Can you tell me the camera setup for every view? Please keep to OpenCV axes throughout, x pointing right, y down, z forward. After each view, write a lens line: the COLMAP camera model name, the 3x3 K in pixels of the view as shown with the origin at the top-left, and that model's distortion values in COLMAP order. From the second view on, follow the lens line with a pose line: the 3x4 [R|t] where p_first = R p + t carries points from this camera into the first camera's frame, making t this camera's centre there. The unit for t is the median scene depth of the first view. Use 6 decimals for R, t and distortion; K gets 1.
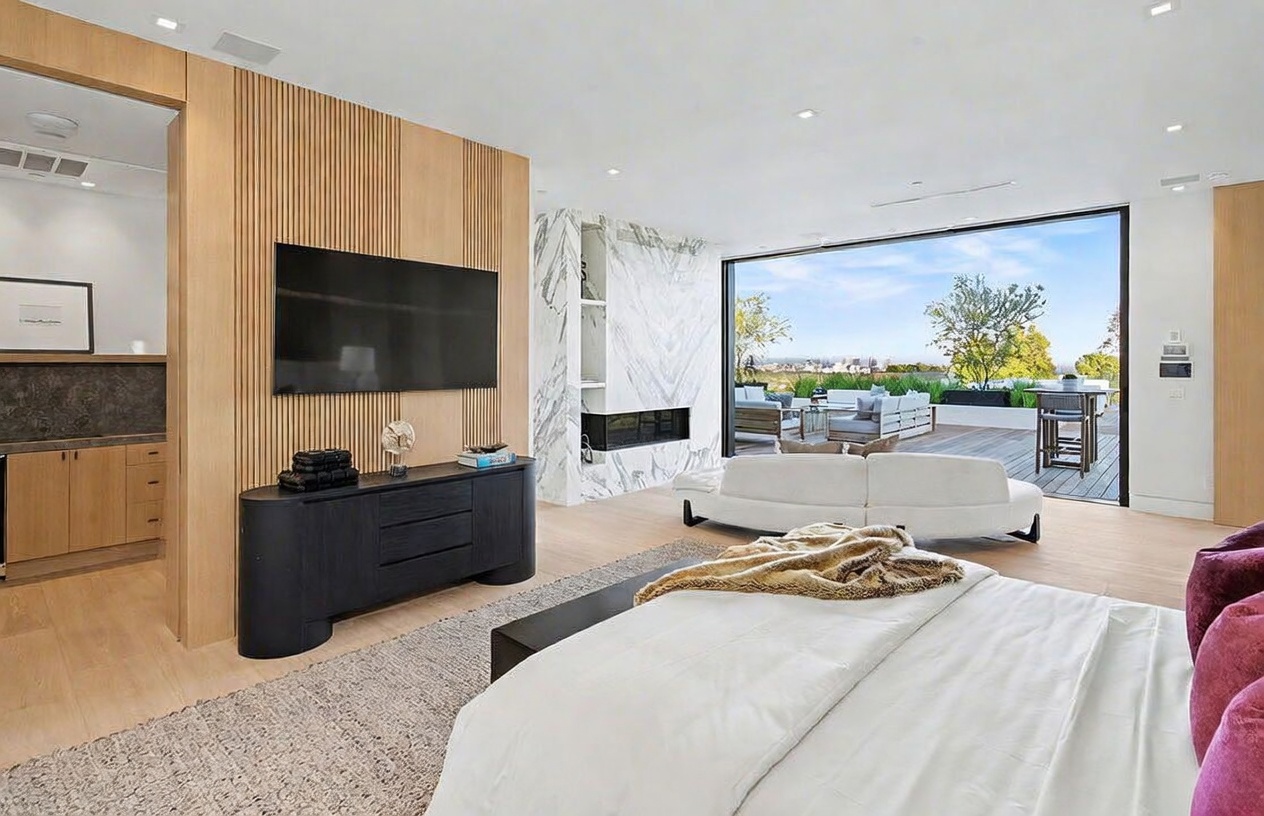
lens RADIAL K [[609.7, 0, 632.1], [0, 609.7, 365.6], [0, 0, 1]] dist [-0.001978, -0.000205]
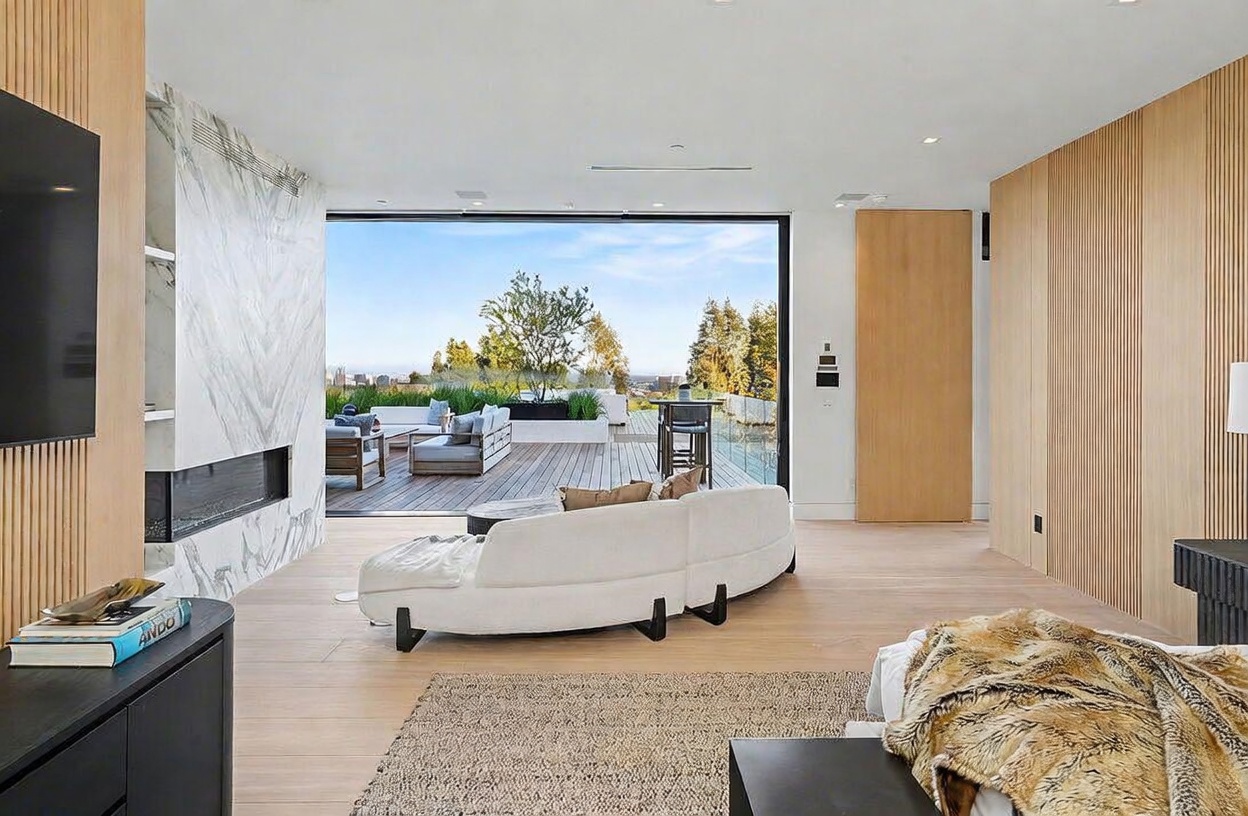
lens RADIAL K [[744.6, 0, 622.1], [0, 744.6, 370.7], [0, 0, 1]] dist [0.047392, 0.000998]
pose [[0.727857, 0.001834, 0.685727, -0.183103], [0.000837, 0.999993, -0.003563, -0.002738], [-0.685729, 0.003167, 0.727850, 0.235437]]
